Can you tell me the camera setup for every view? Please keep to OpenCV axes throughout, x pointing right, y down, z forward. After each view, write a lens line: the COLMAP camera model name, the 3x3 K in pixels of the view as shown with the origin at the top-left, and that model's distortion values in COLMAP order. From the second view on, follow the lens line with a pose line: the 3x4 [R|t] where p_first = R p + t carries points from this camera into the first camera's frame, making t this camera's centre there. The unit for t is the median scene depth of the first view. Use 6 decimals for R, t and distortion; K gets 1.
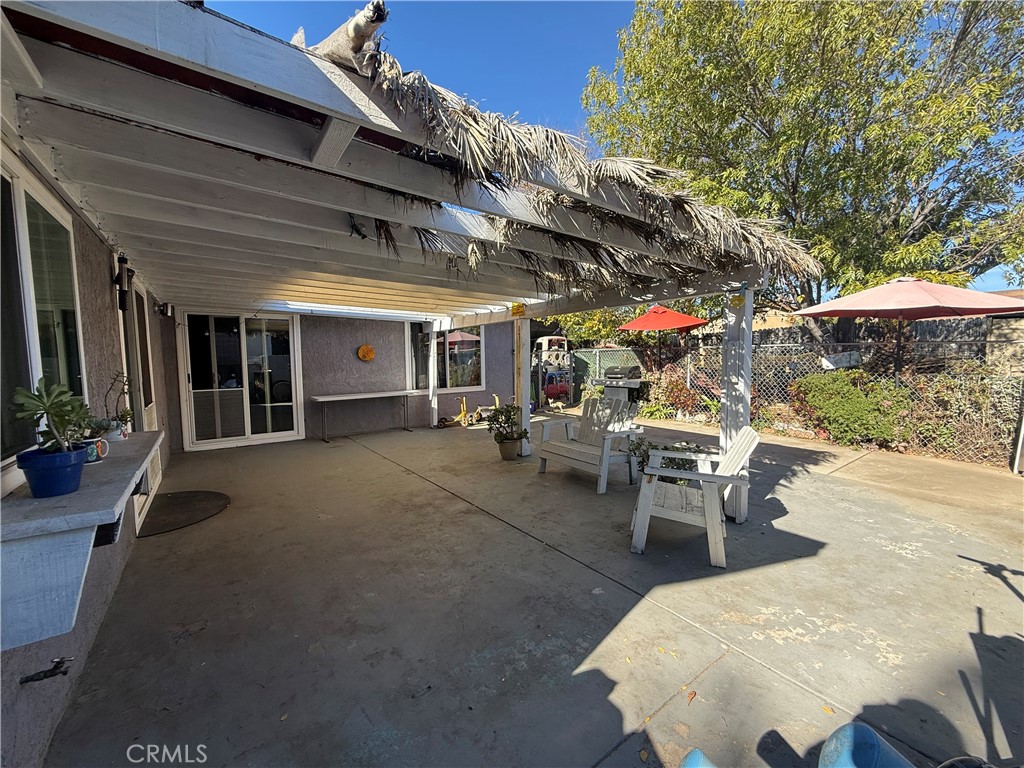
lens RADIAL K [[406.9, 0, 508.3], [0, 406.9, 386.8], [0, 0, 1]] dist [-0.000509, -0.000329]
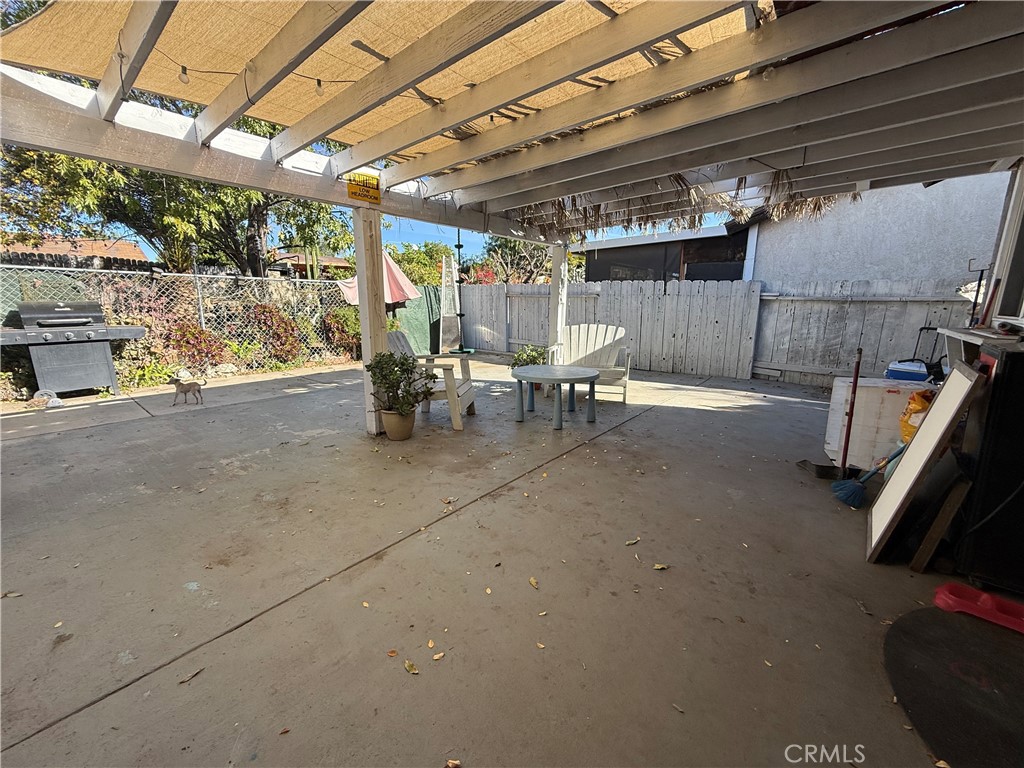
lens RADIAL K [[406.9, 0, 516.8], [0, 406.9, 385.7], [0, 0, 1]] dist [-0.000509, -0.000329]
pose [[-0.251386, -0.184240, 0.950190, -0.807986], [0.068486, 0.975869, 0.207338, -0.028624], [-0.965461, 0.117197, -0.232702, 1.227711]]
